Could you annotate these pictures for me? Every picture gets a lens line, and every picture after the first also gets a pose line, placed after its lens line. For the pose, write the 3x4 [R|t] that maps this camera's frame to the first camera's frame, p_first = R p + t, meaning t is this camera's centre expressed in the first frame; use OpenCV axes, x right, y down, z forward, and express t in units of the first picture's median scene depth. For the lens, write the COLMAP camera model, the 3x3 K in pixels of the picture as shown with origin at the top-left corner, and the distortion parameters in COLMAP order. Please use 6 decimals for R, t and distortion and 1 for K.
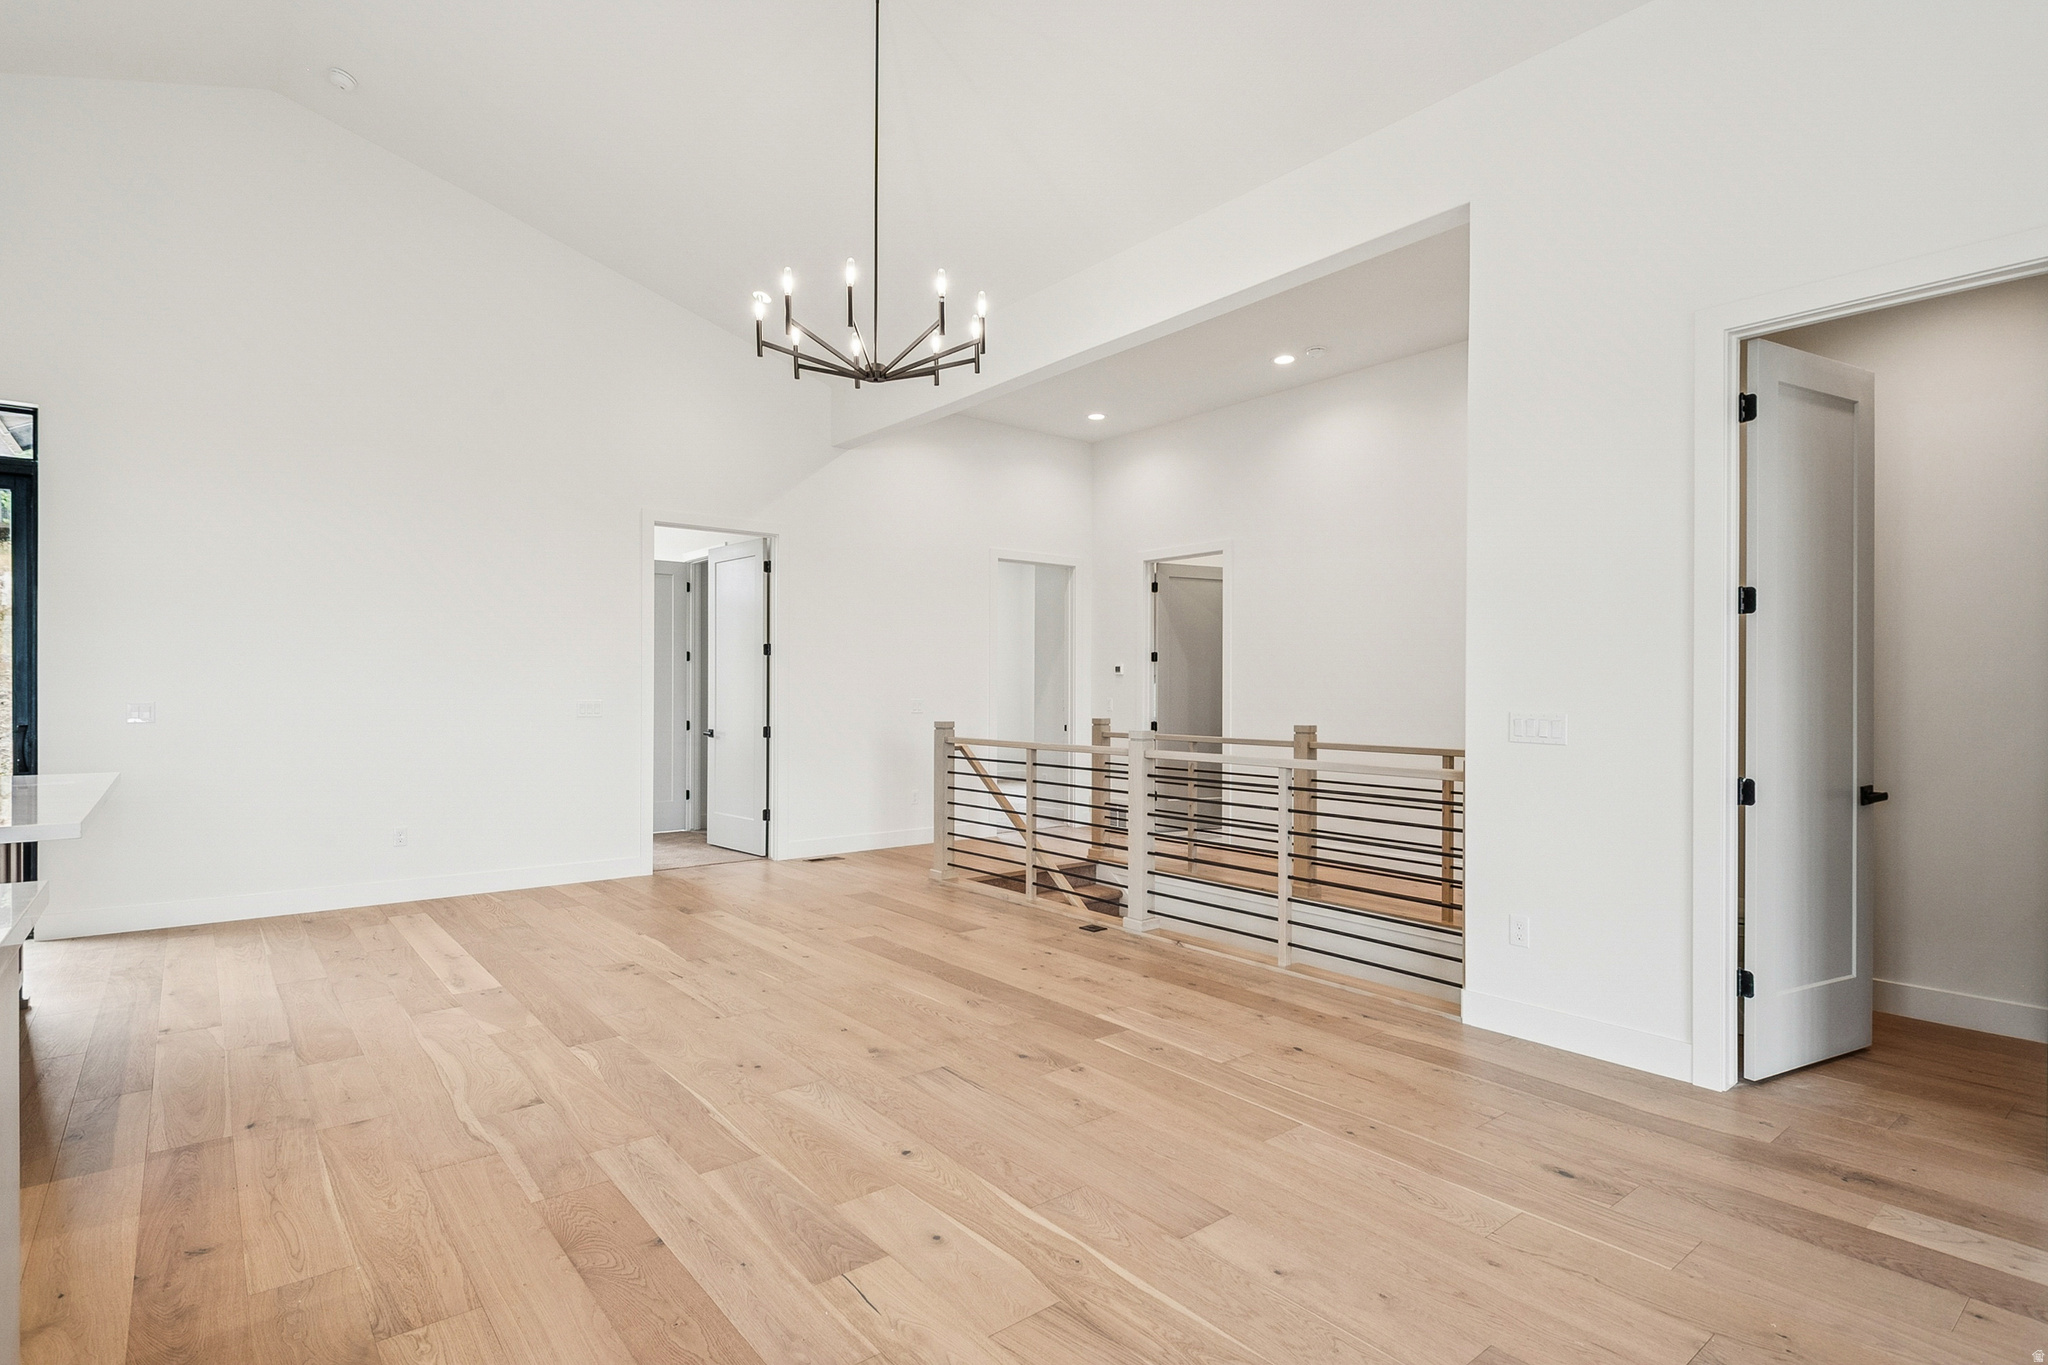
lens RADIAL K [[1031.5, 0, 1022.7], [0, 1031.5, 715.9], [0, 0, 1]] dist [-0.002252, -0.001375]
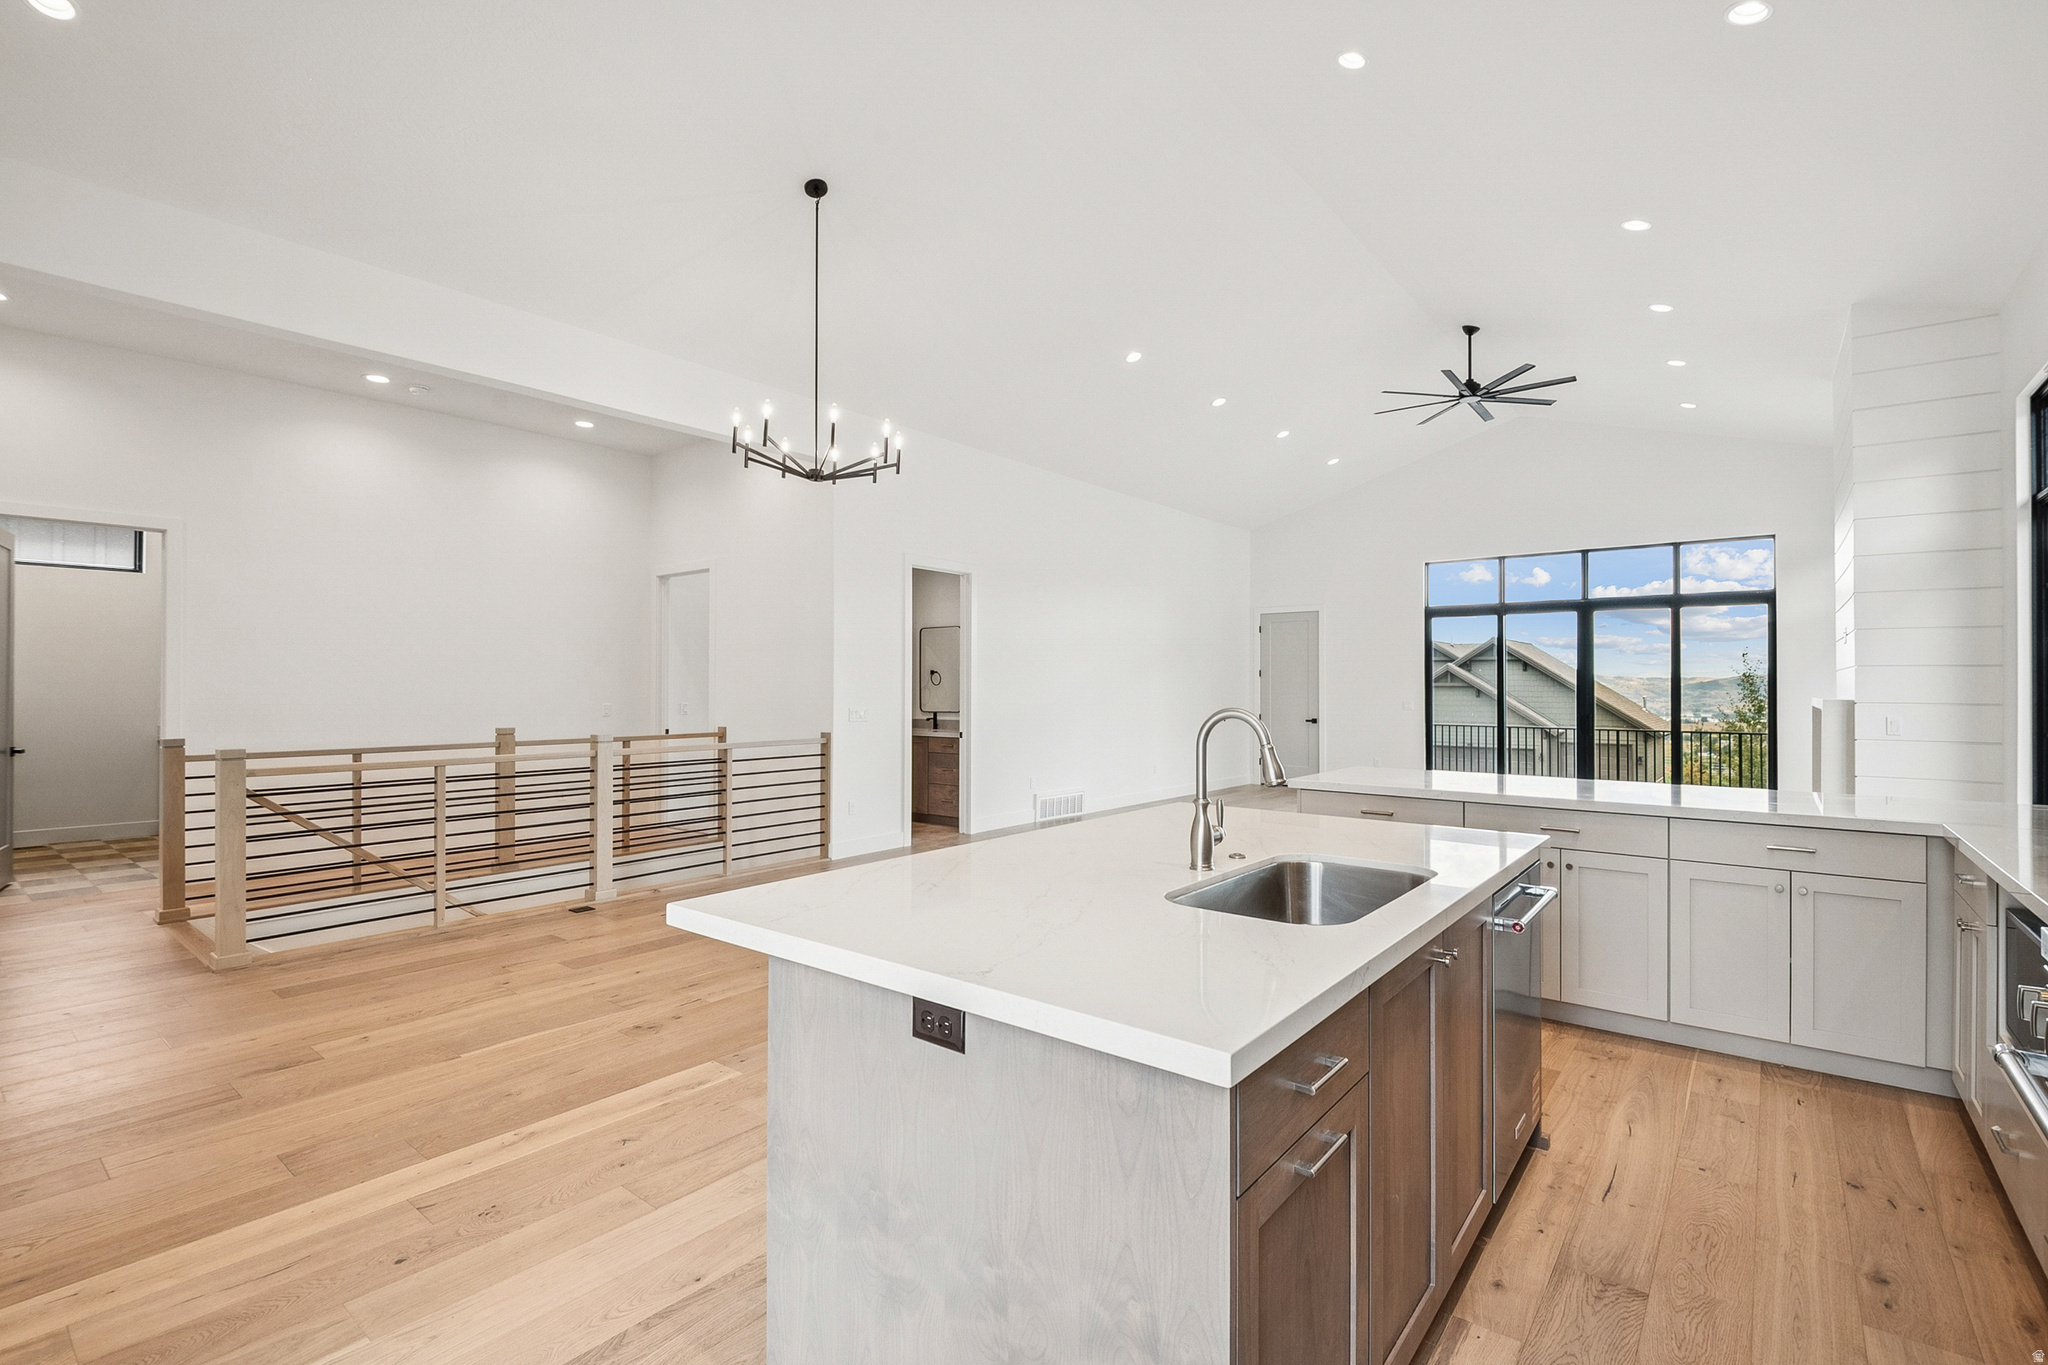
lens RADIAL K [[935.9, 0, 1034.0], [0, 935.9, 653.0], [0, 0, 1]] dist [0.005247, -0.008641]
pose [[-0.215666, 0.033691, 0.975886, -1.720335], [0.021302, 0.999329, -0.029793, -0.060735], [-0.976235, 0.014363, -0.216239, 1.166122]]
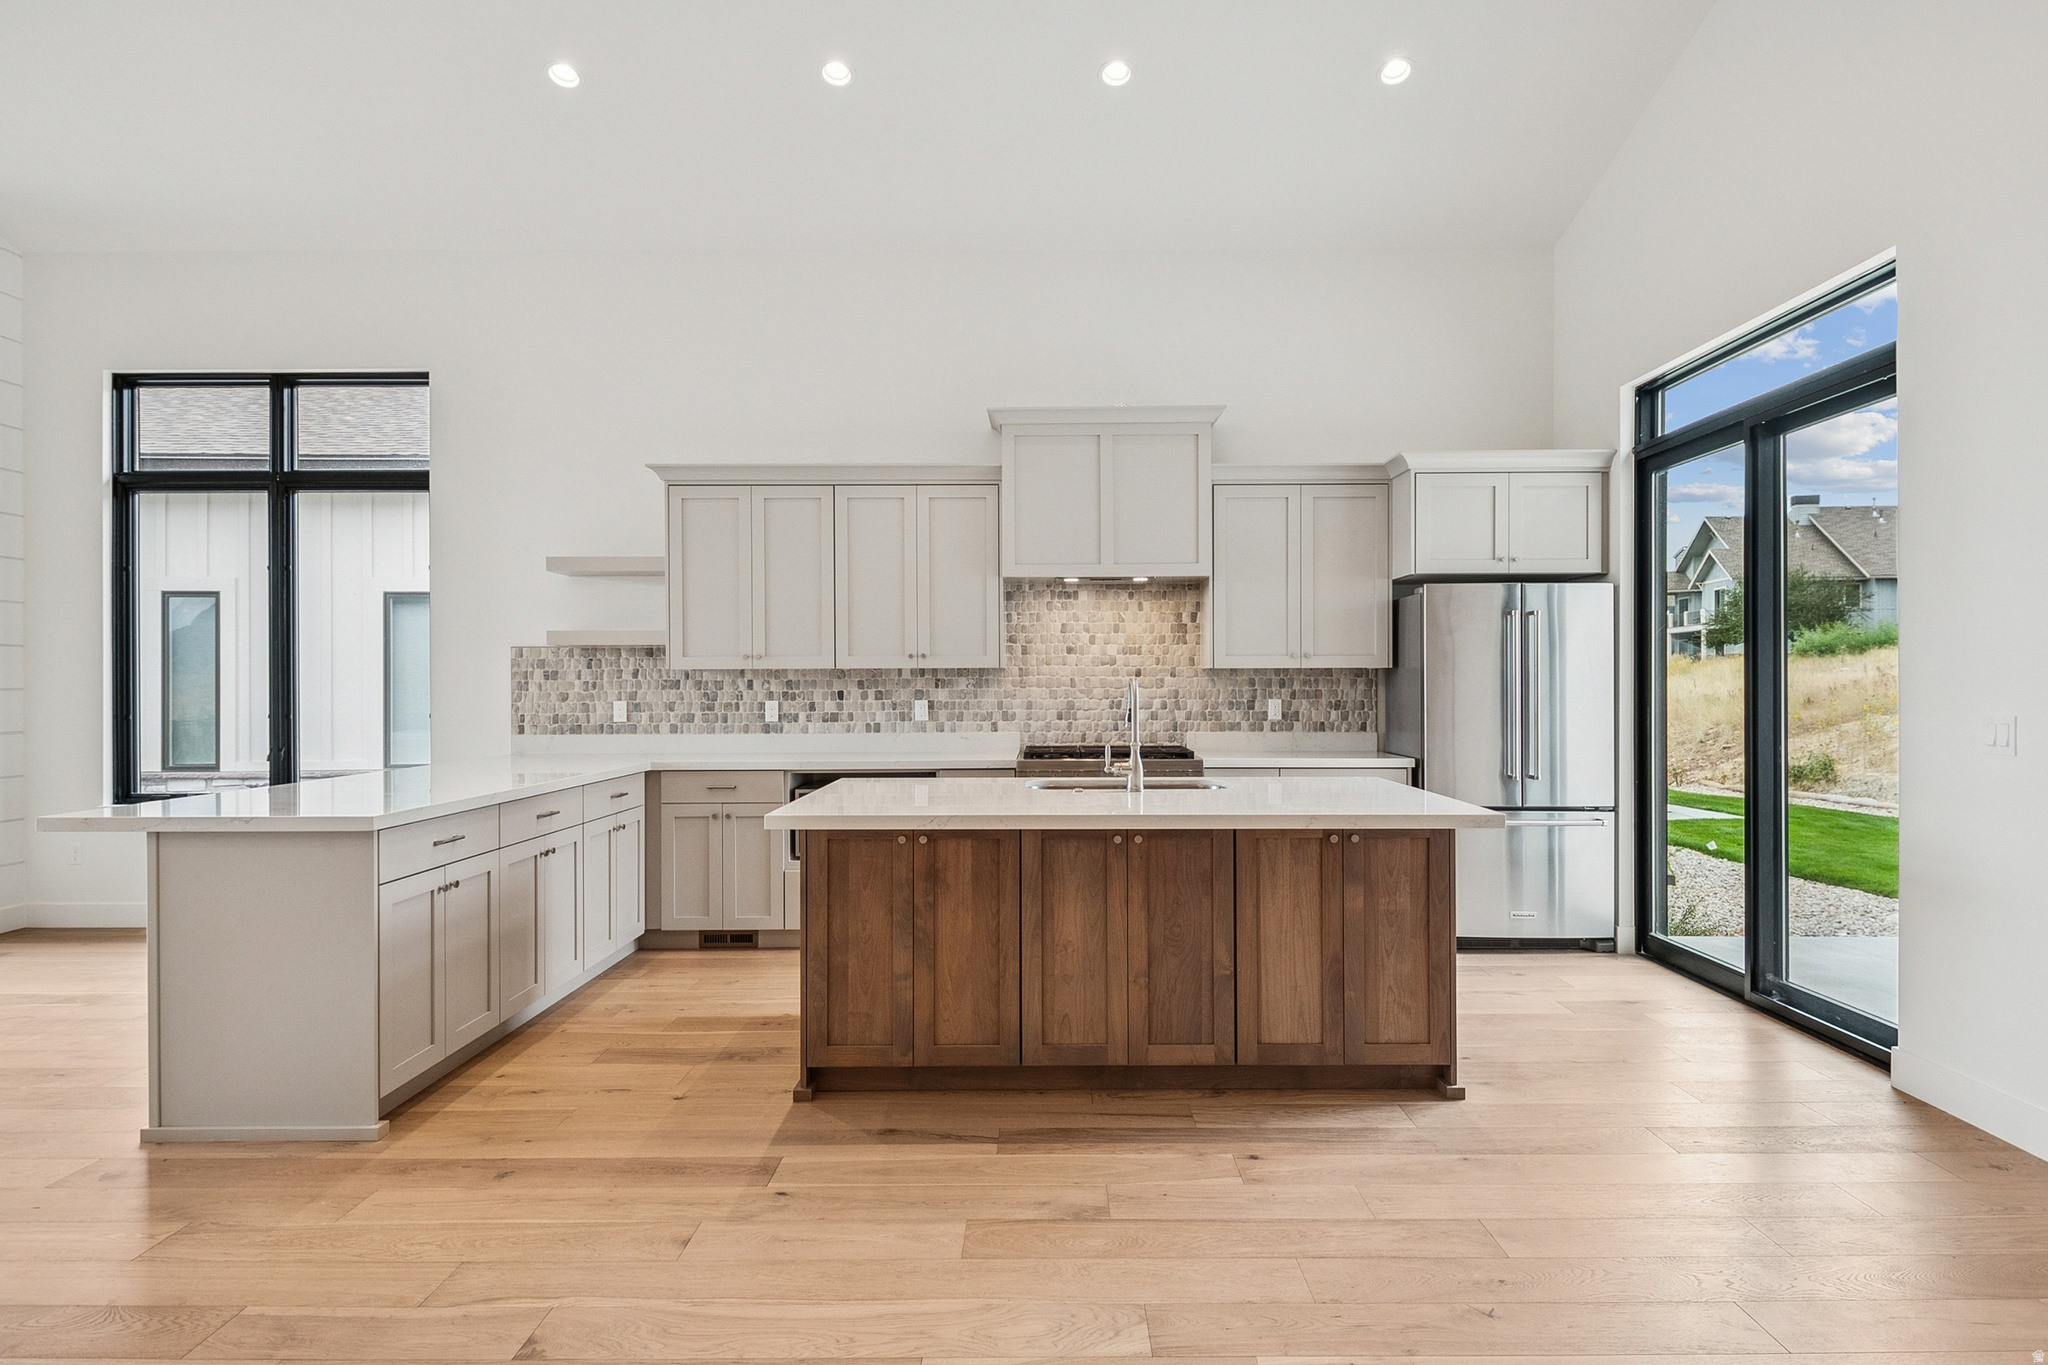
lens RADIAL K [[1122.3, 0, 1053.0], [0, 1122.3, 690.7], [0, 0, 1]] dist [0.028188, -0.024873]
pose [[-0.623103, 0.003736, -0.782131, -0.122258], [-0.017628, 0.999667, 0.018819, -0.048158], [0.781941, 0.025514, -0.622830, 1.553745]]
